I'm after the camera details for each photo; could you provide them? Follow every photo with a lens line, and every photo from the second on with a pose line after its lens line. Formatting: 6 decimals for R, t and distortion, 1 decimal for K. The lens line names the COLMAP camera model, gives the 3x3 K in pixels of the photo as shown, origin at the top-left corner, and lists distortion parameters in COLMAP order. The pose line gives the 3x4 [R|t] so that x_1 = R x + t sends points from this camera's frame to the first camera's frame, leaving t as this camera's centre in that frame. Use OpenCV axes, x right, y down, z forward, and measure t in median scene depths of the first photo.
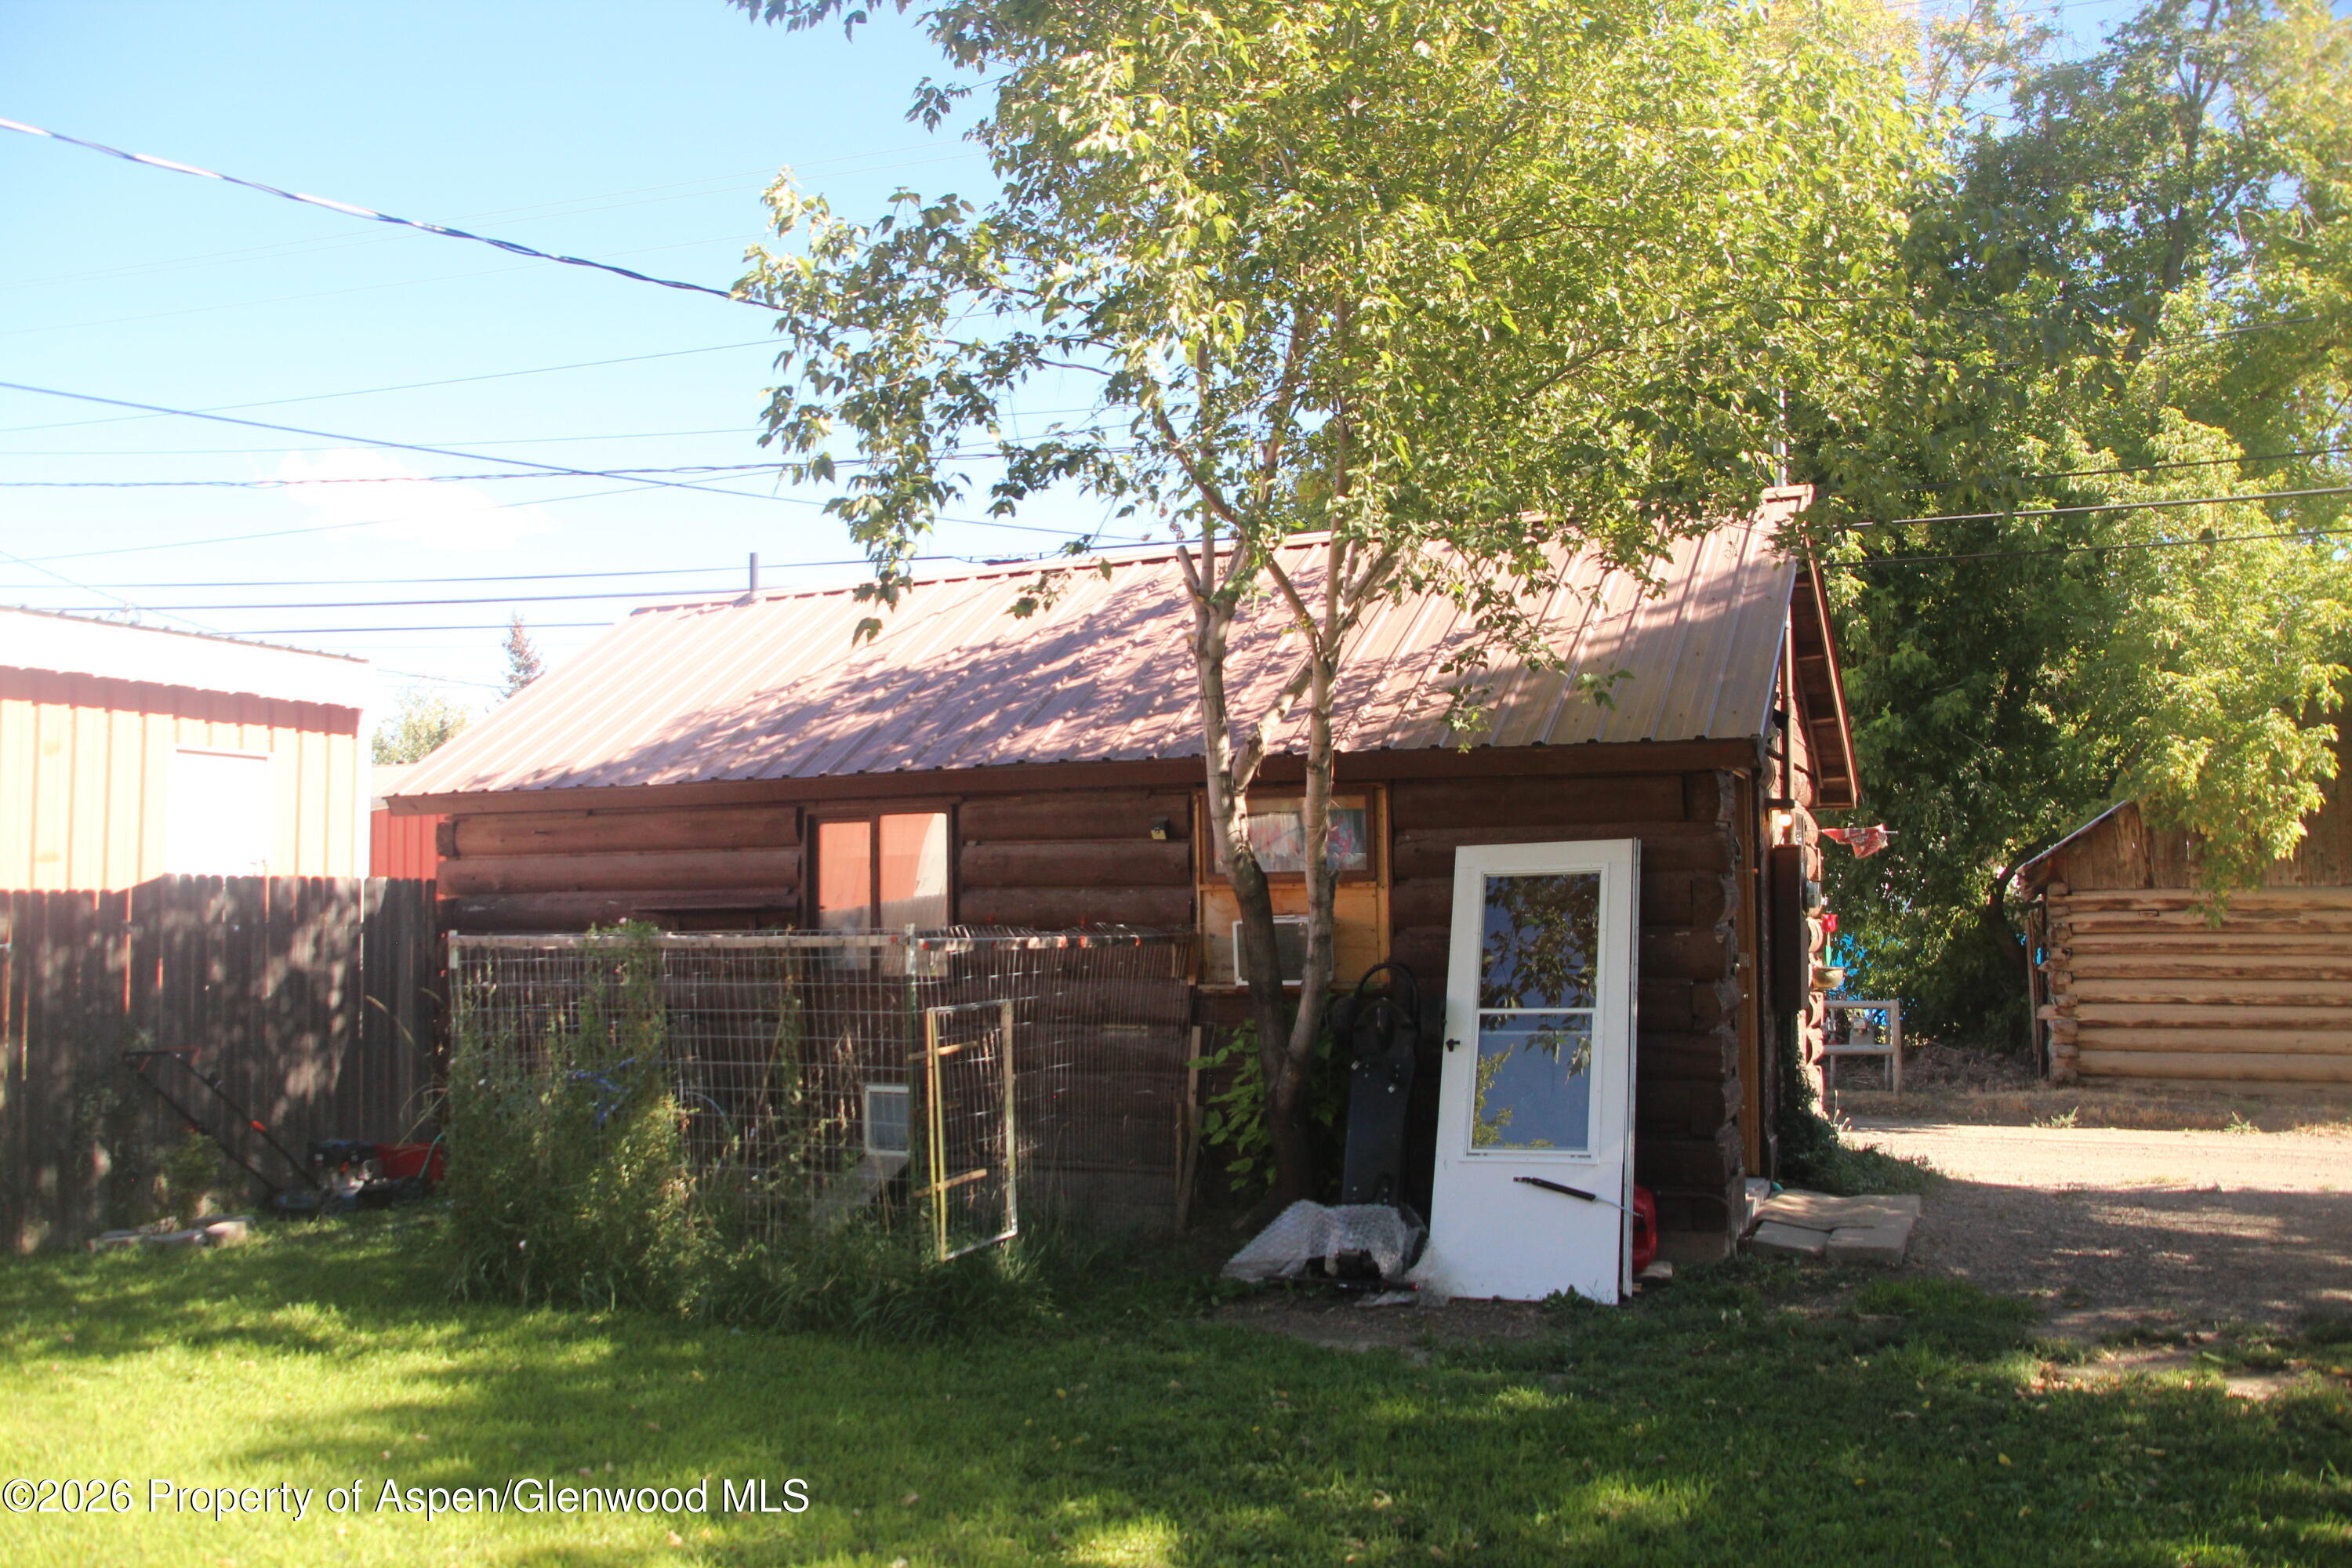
lens RADIAL K [[1901.6, 0, 1113.3], [0, 1901.6, 815.5], [0, 0, 1]] dist [-0.095893, 0.004181]
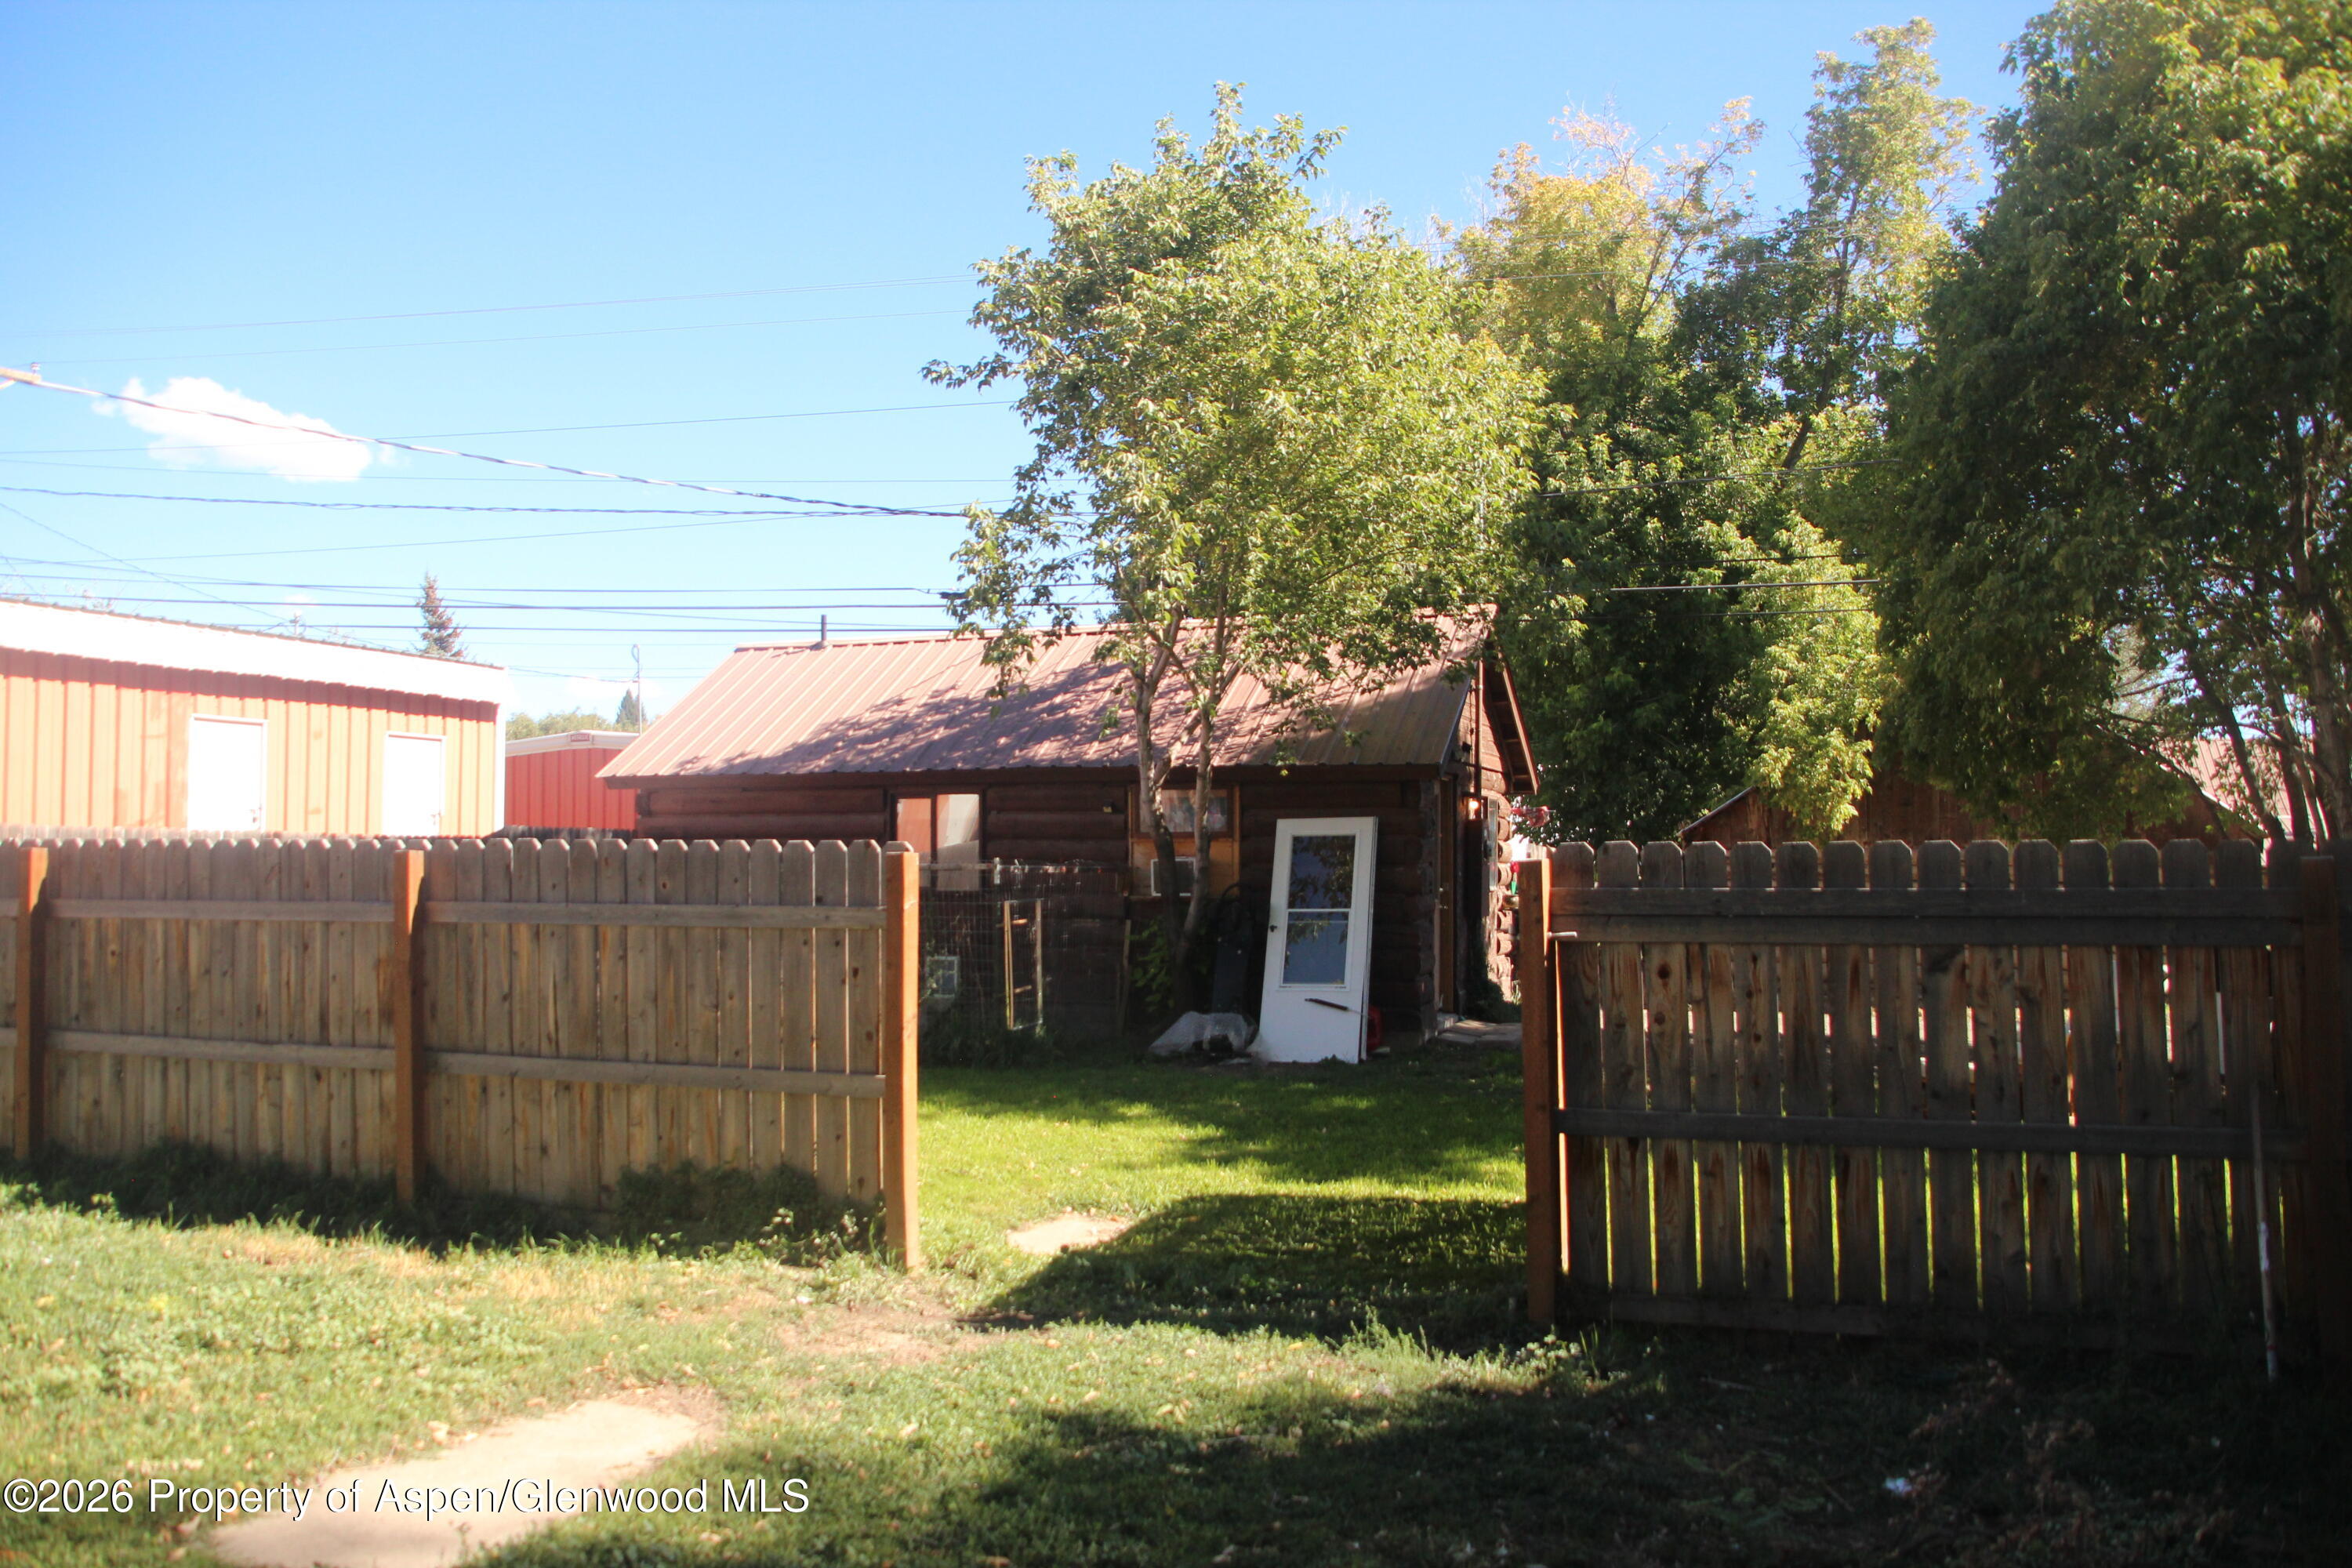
lens RADIAL K [[1988.8, 0, 1176.0], [0, 1988.8, 784.0], [0, 0, 1]] dist [-0.149028, 0.125822]
pose [[0.993545, 0.013536, 0.112630, -0.105306], [-0.014659, 0.999851, 0.009150, -0.027250], [-0.112490, -0.010742, 0.993595, -0.713669]]
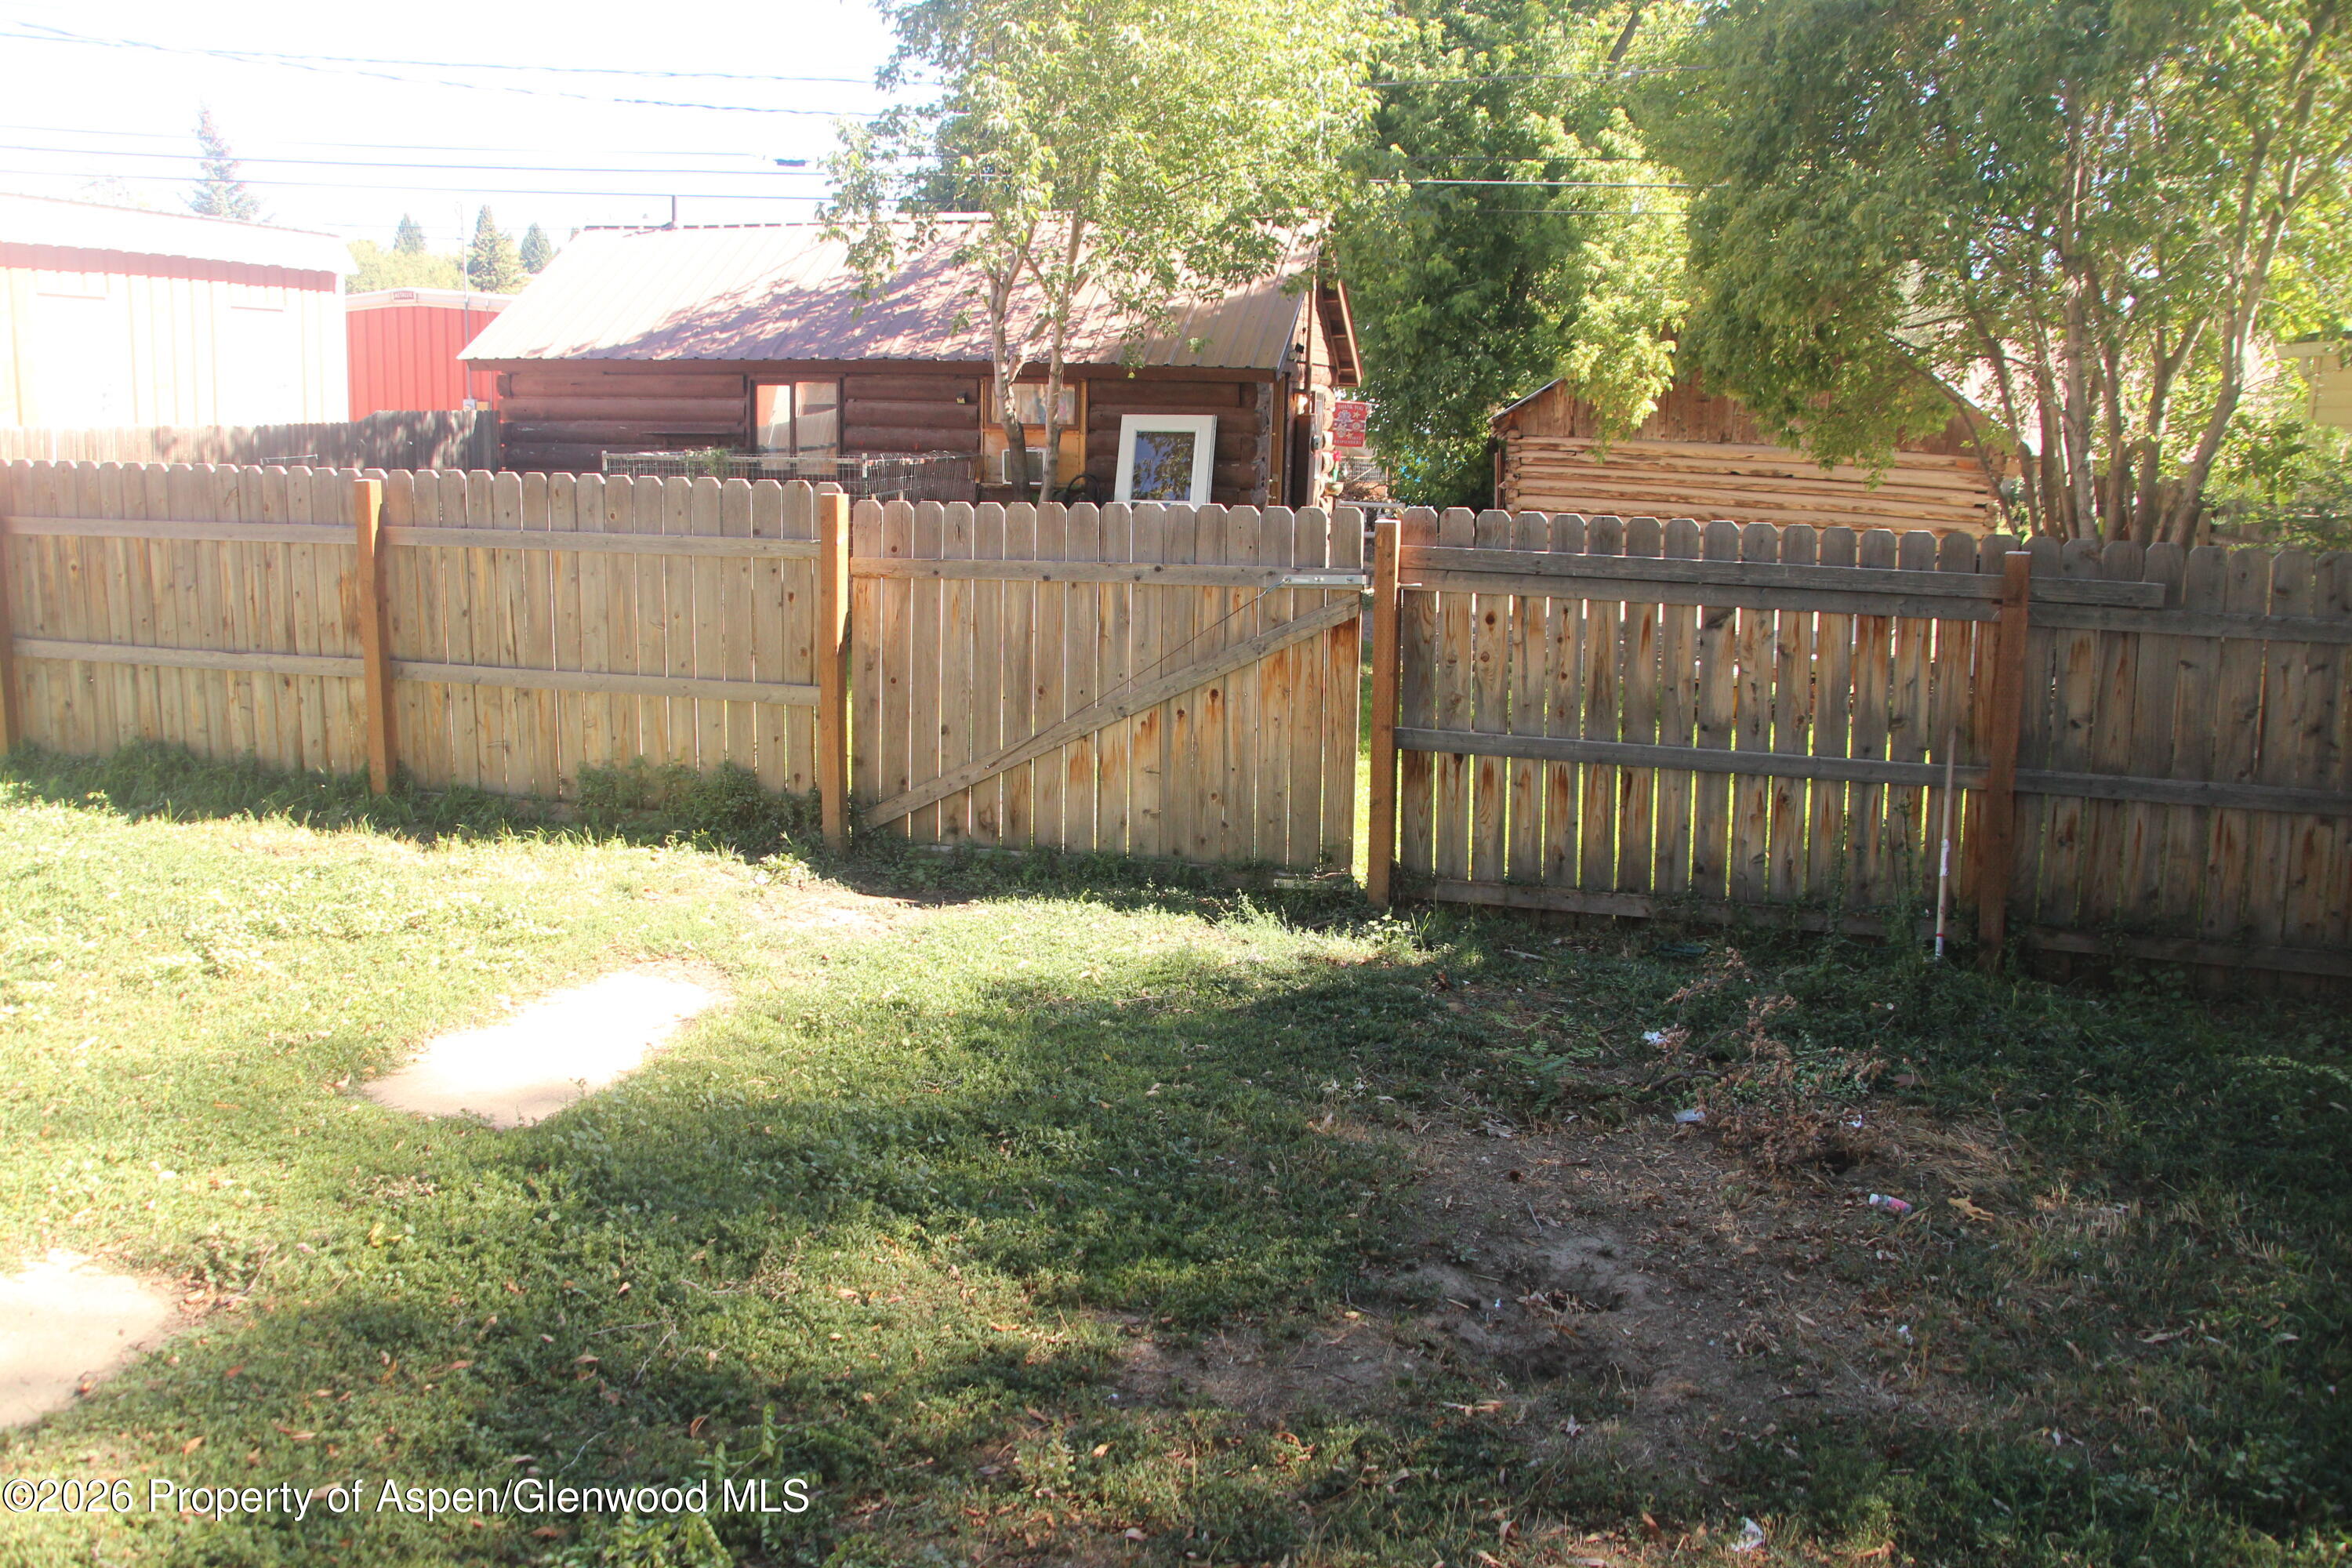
lens RADIAL K [[1988.8, 0, 1176.0], [0, 1988.8, 784.0], [0, 0, 1]] dist [-0.149028, 0.125822]
pose [[0.976650, -0.008179, 0.214681, -0.164181], [-0.043860, 0.970638, 0.236513, -0.080110], [-0.210312, -0.240406, 0.947615, -0.823665]]
